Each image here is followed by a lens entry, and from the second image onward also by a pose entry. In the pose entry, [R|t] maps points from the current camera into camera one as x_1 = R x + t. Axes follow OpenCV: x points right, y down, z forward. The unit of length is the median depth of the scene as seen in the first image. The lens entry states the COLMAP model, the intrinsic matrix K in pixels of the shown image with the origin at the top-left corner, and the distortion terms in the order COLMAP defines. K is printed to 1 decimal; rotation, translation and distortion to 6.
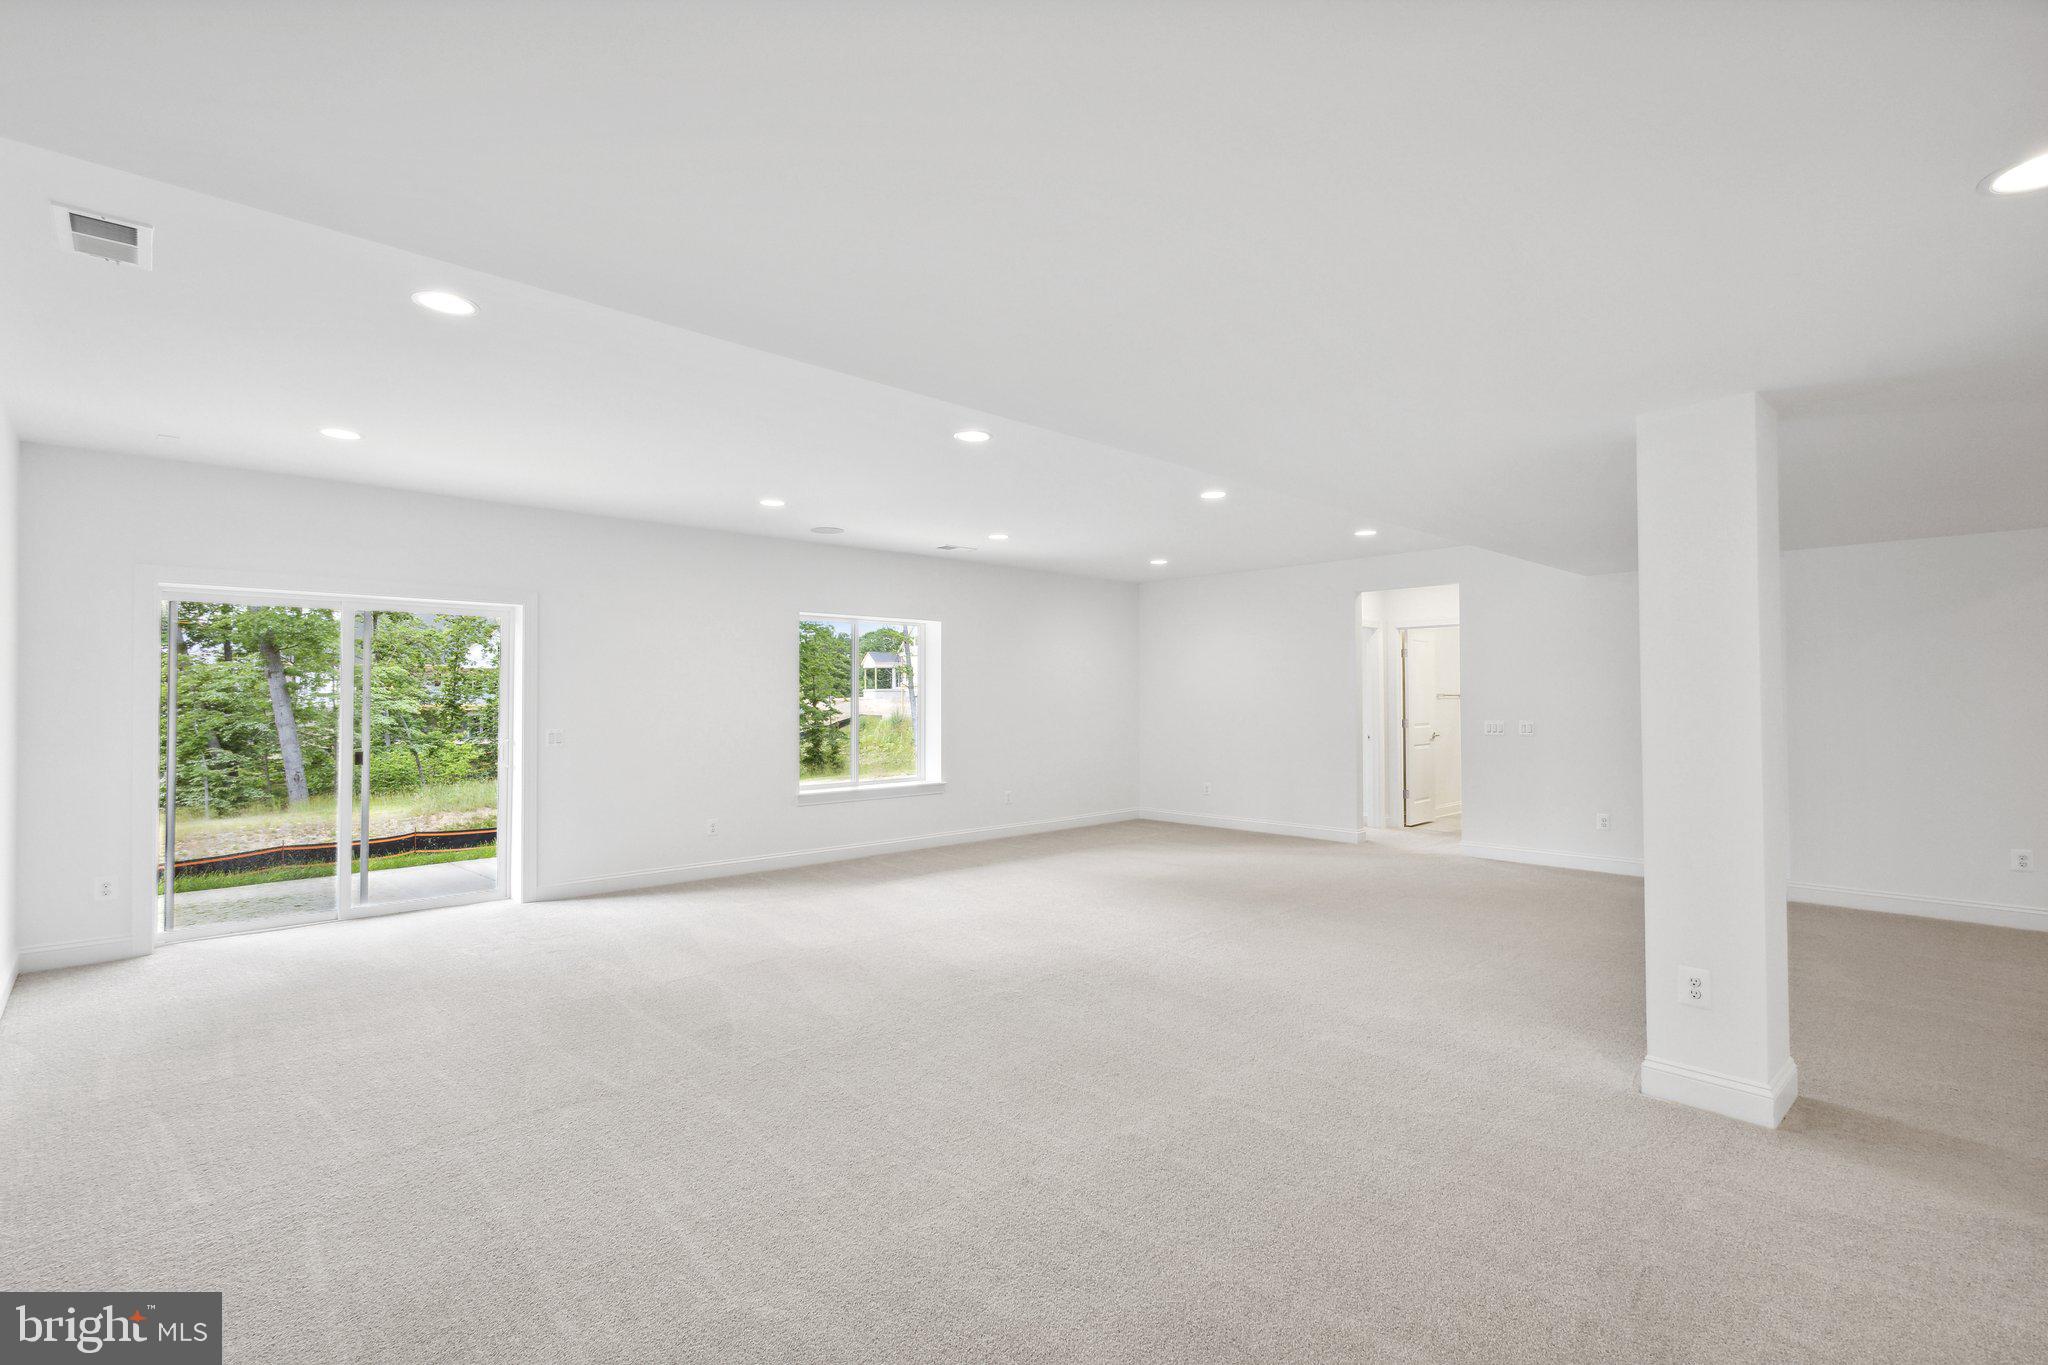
lens RADIAL K [[955.1, 0, 1031.6], [0, 955.1, 692.6], [0, 0, 1]] dist [0.005839, -0.001349]
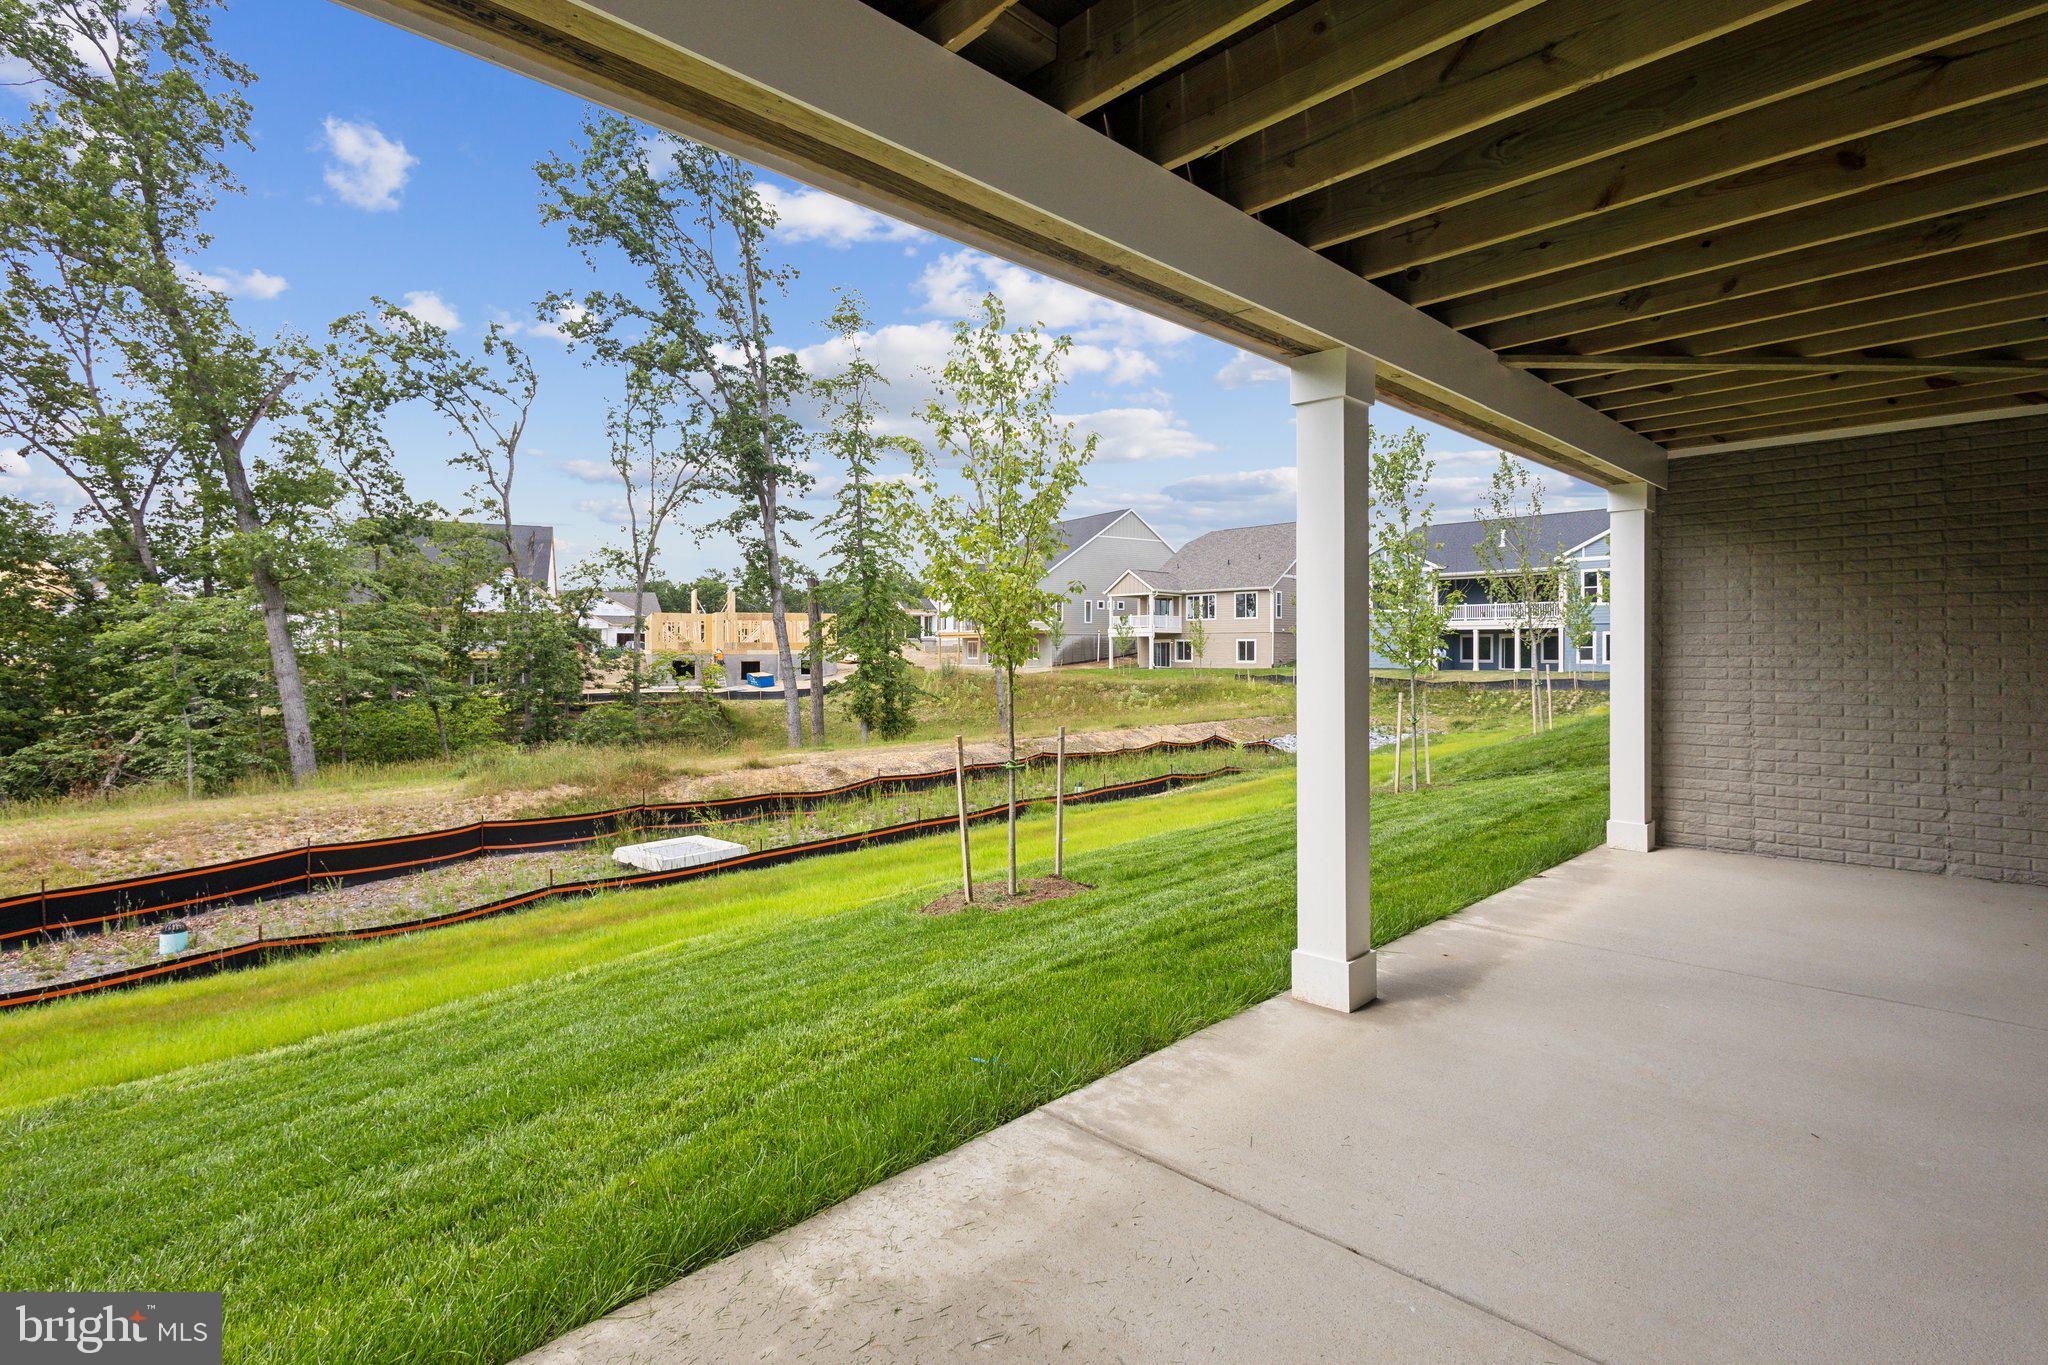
lens RADIAL K [[955.1, 0, 1016.9], [0, 955.1, 663.5], [0, 0, 1]] dist [0.005839, -0.001349]
pose [[0.999931, 0.006924, 0.009538, -0.162995], [-0.007106, 0.999790, 0.019226, 0.004696], [-0.009403, -0.019293, 0.999770, 0.177906]]
